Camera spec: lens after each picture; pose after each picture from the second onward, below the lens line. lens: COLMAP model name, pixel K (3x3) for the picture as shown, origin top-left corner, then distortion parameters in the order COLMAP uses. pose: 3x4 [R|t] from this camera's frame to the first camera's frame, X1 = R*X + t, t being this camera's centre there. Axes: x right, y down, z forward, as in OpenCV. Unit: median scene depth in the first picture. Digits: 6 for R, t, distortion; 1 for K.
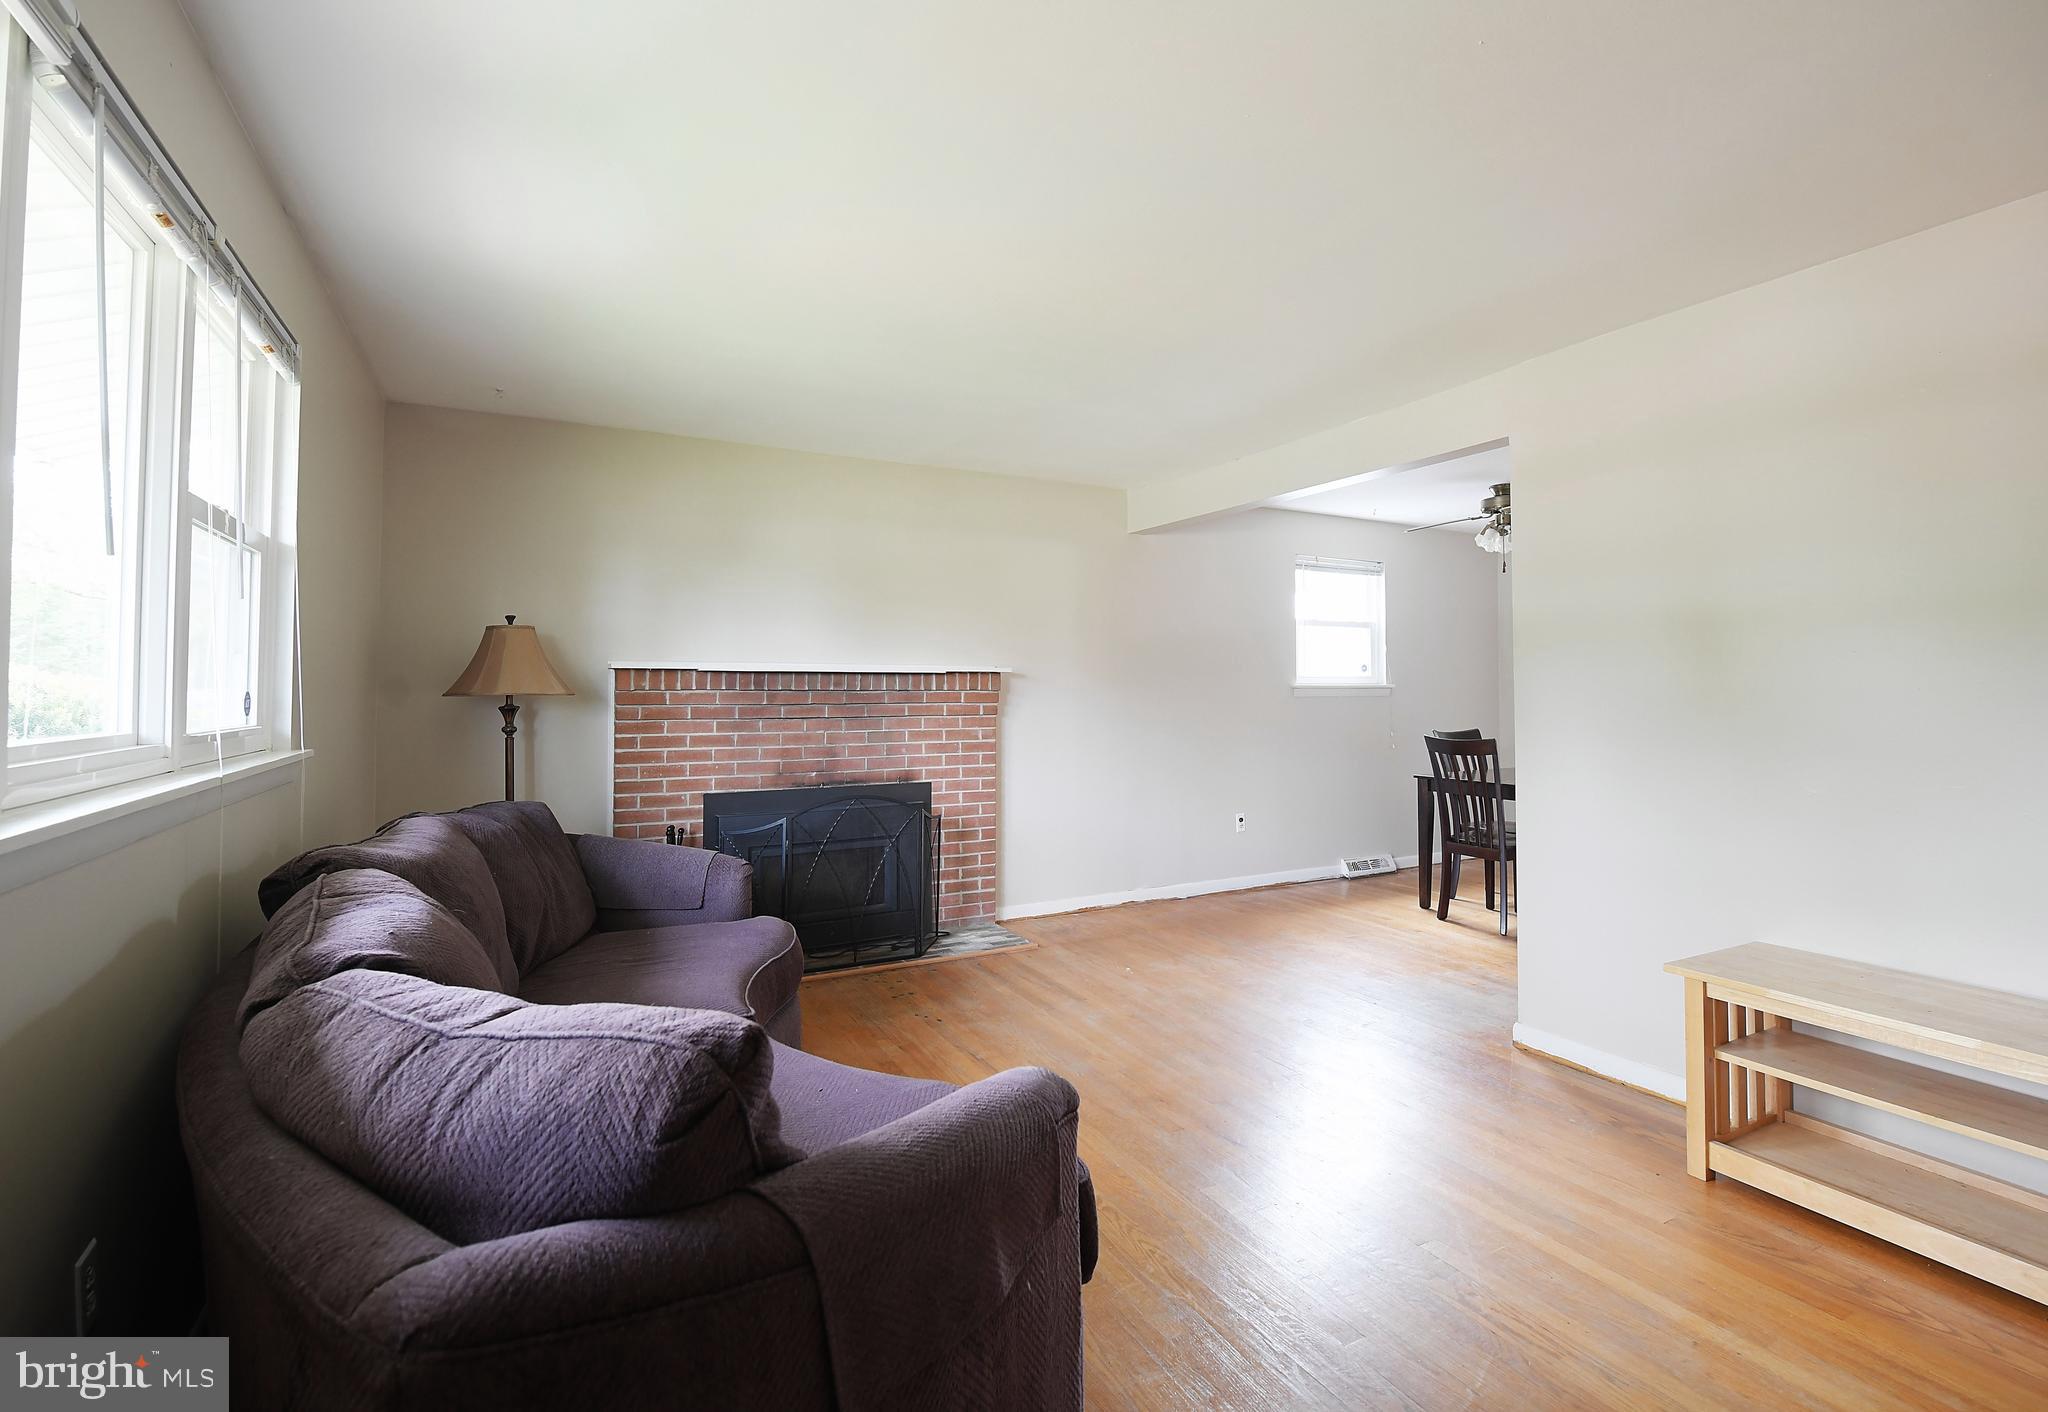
lens RADIAL K [[937.1, 0, 1022.1], [0, 937.1, 663.3], [0, 0, 1]] dist [-0.013386, -0.000234]
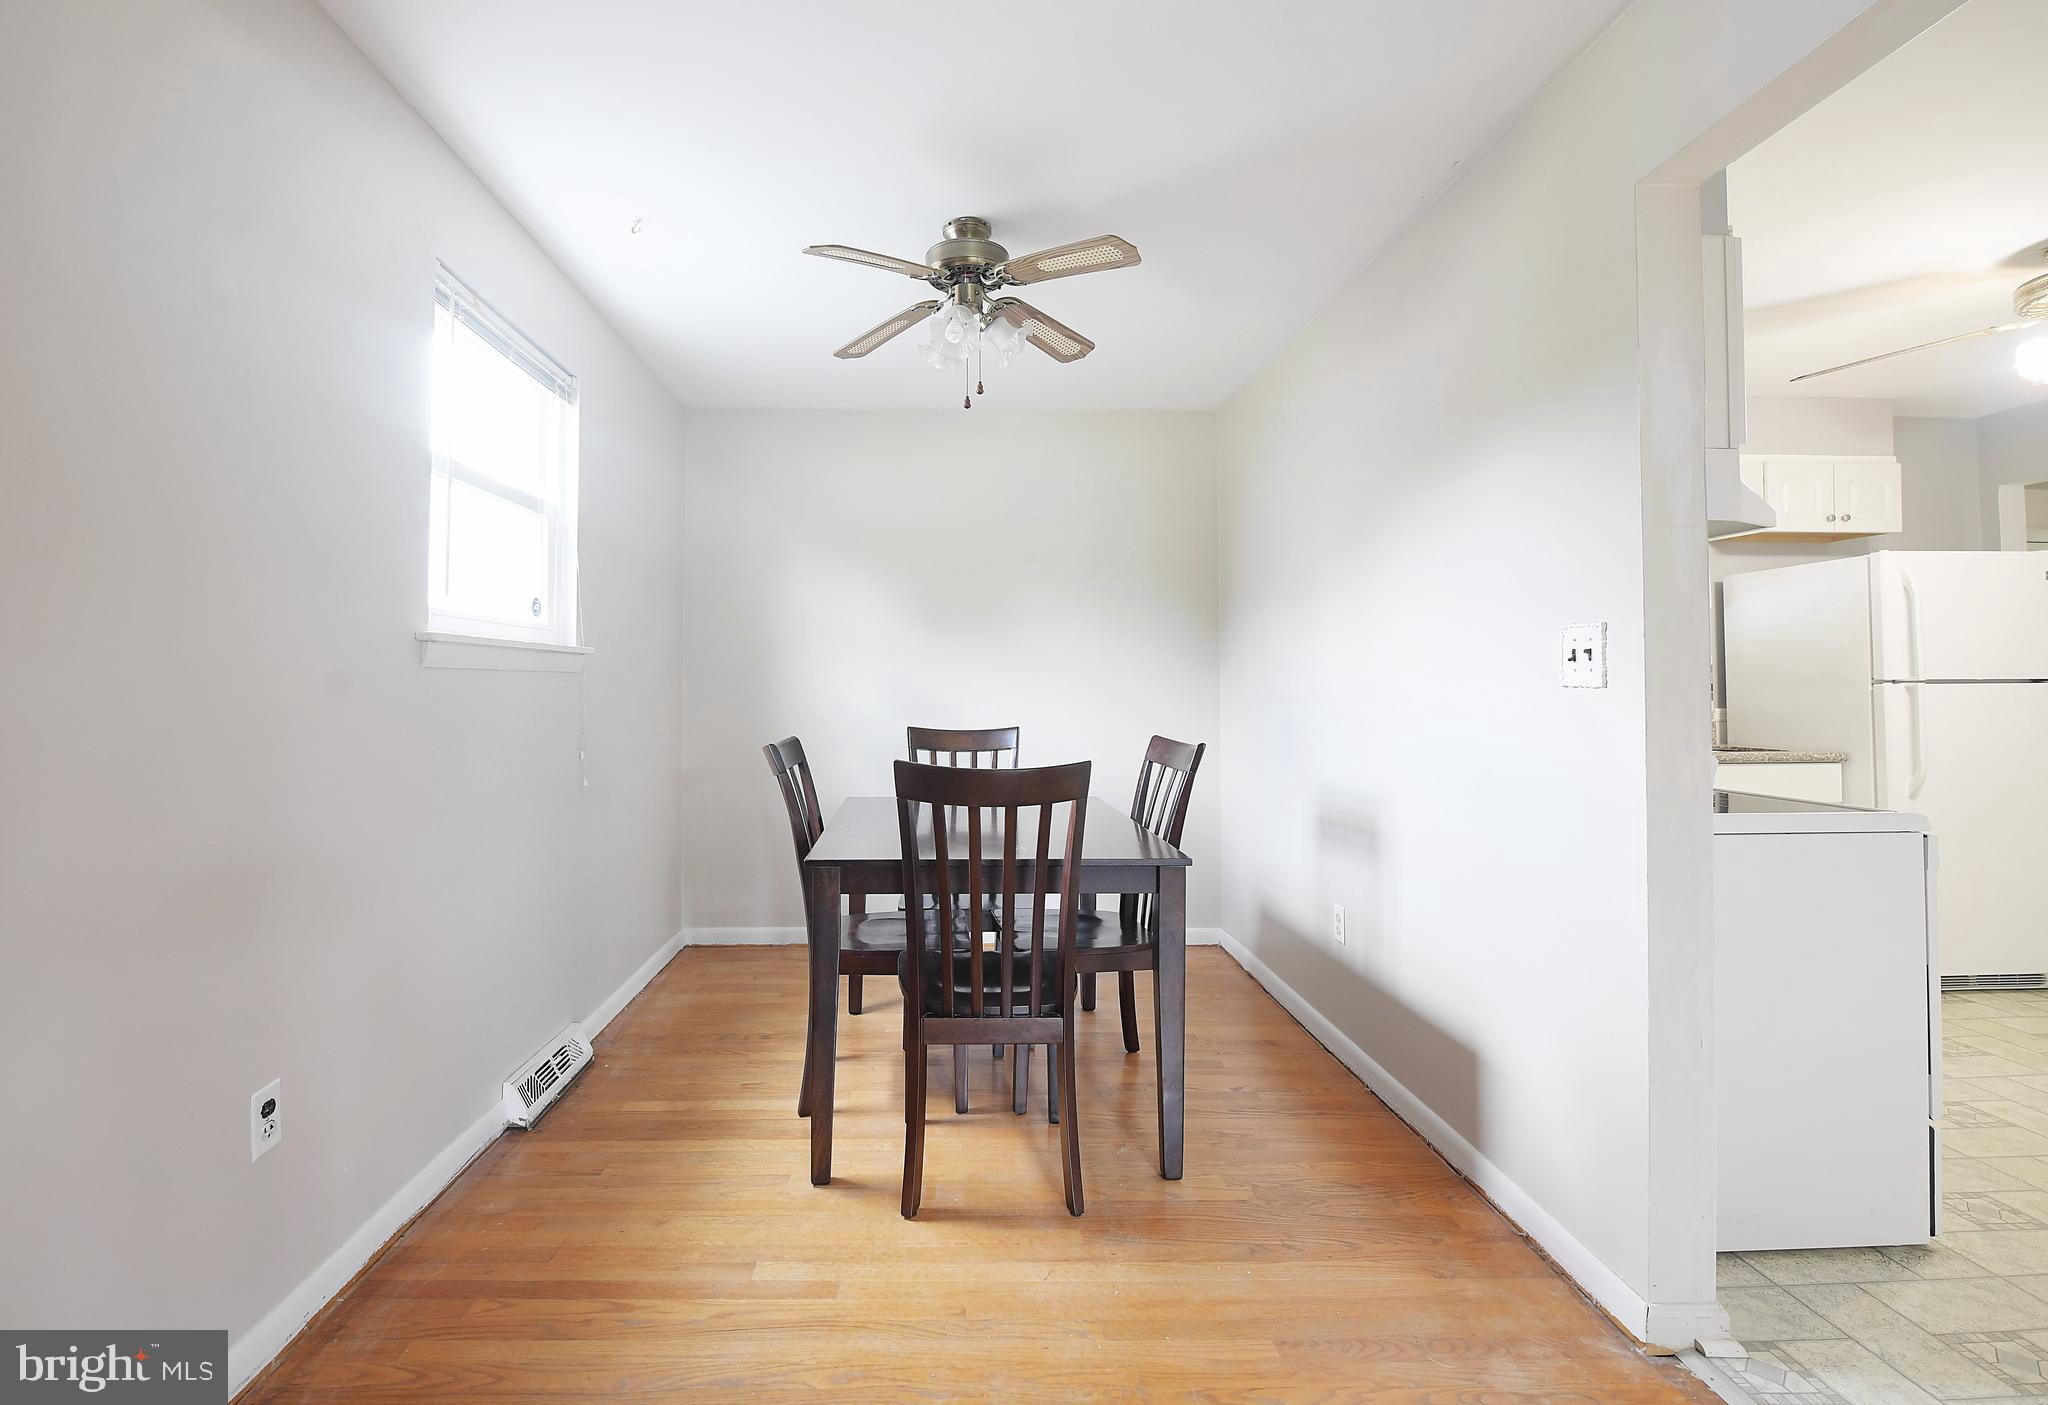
lens RADIAL K [[938.9, 0, 956.1], [0, 938.9, 657.6], [0, 0, 1]] dist [-0.016286, -0.000379]
pose [[0.458426, 0.024861, 0.888385, 0.107625], [-0.023409, 0.999600, -0.015893, 0.045816], [-0.888424, -0.013510, 0.458825, 0.920251]]
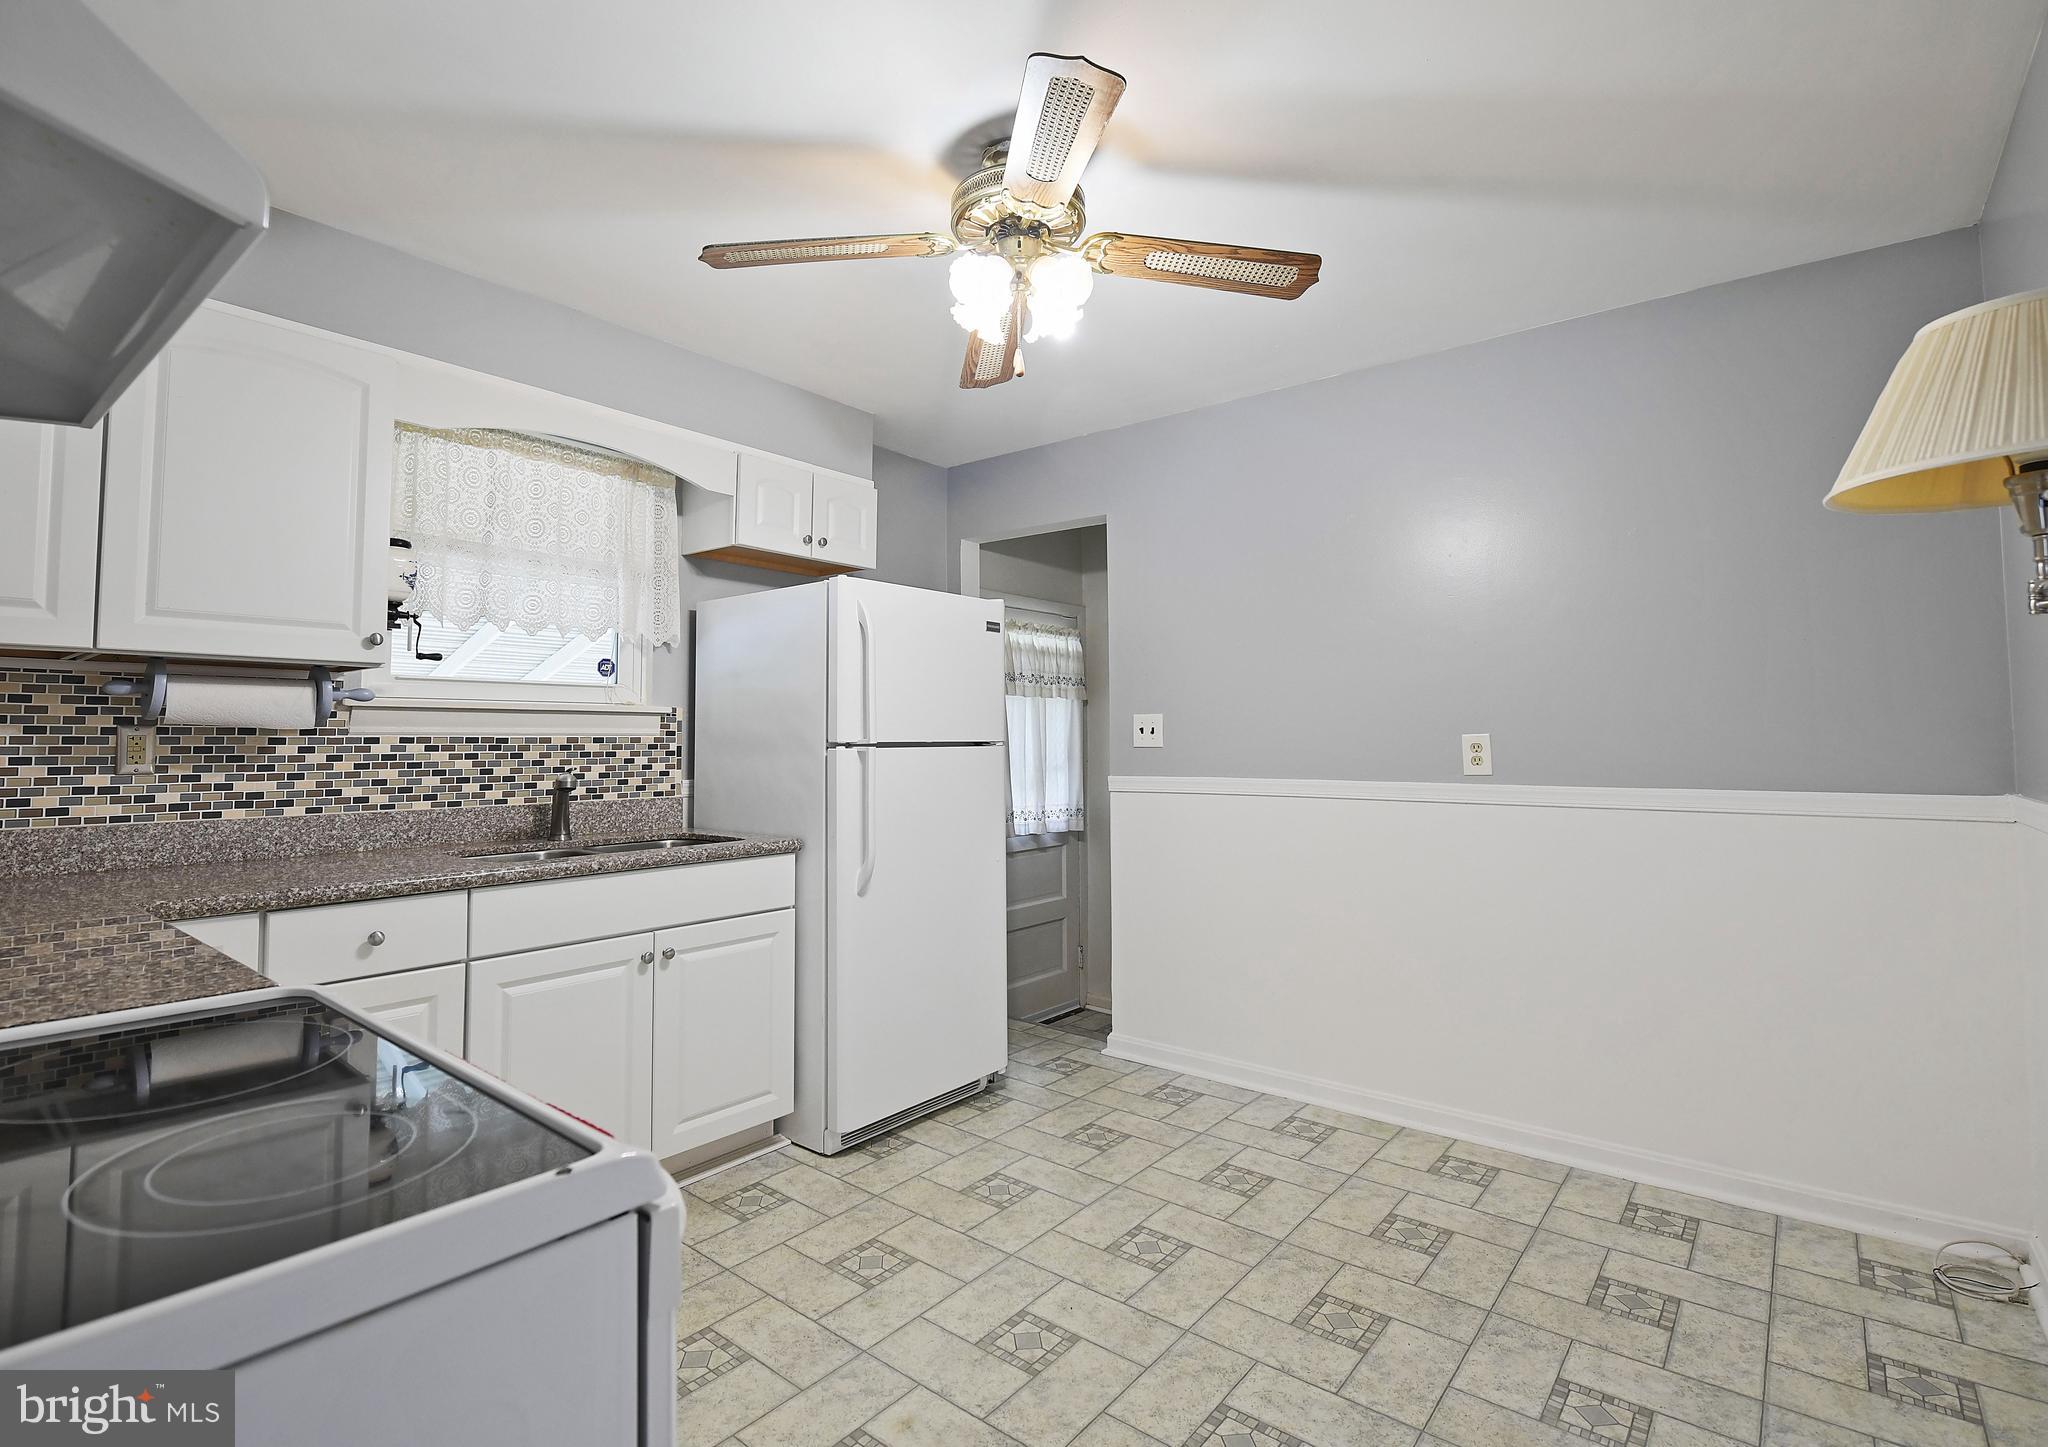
lens RADIAL K [[975.7, 0, 998.9], [0, 975.7, 686.3], [0, 0, 1]] dist [-0.002012, -0.010206]
pose [[-0.377356, 0.052542, 0.924577, 0.532634], [-0.024299, 0.997484, -0.066603, 0.037180], [-0.925749, -0.047599, -0.375130, 0.724166]]
